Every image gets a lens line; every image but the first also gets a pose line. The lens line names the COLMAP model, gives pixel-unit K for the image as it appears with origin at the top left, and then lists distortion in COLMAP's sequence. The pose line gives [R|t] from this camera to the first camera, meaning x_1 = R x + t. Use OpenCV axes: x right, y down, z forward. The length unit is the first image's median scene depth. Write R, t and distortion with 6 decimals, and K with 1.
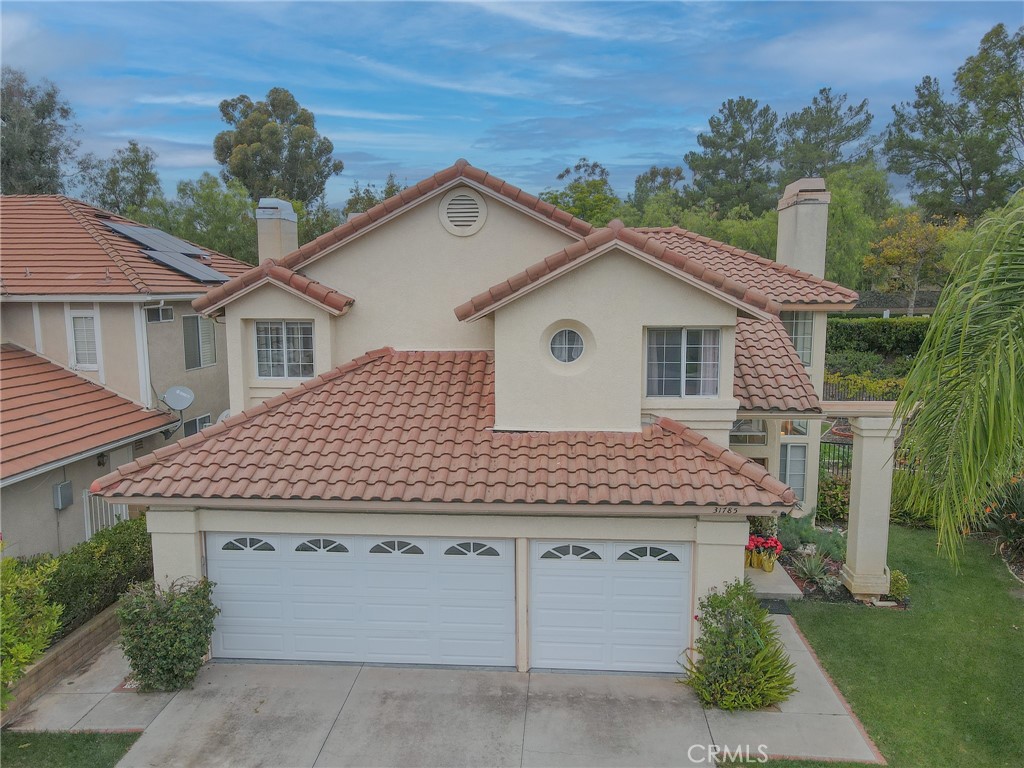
lens RADIAL K [[747.8, 0, 510.6], [0, 747.8, 382.6], [0, 0, 1]] dist [0.023095, 0.002758]
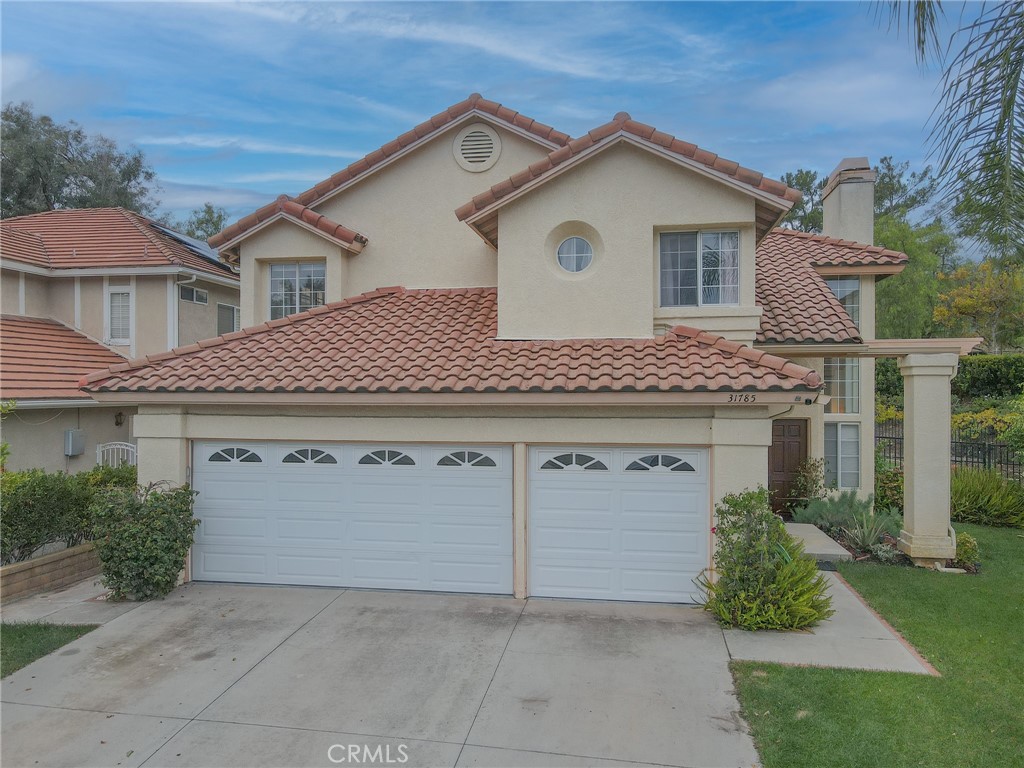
lens RADIAL K [[747.8, 0, 511.4], [0, 747.8, 384.1], [0, 0, 1]] dist [0.023095, 0.002758]
pose [[0.995845, 0.004185, -0.090970, 0.083788], [-0.016757, 0.990307, -0.137882, 0.249355], [0.089511, 0.138833, 0.986262, 0.081344]]
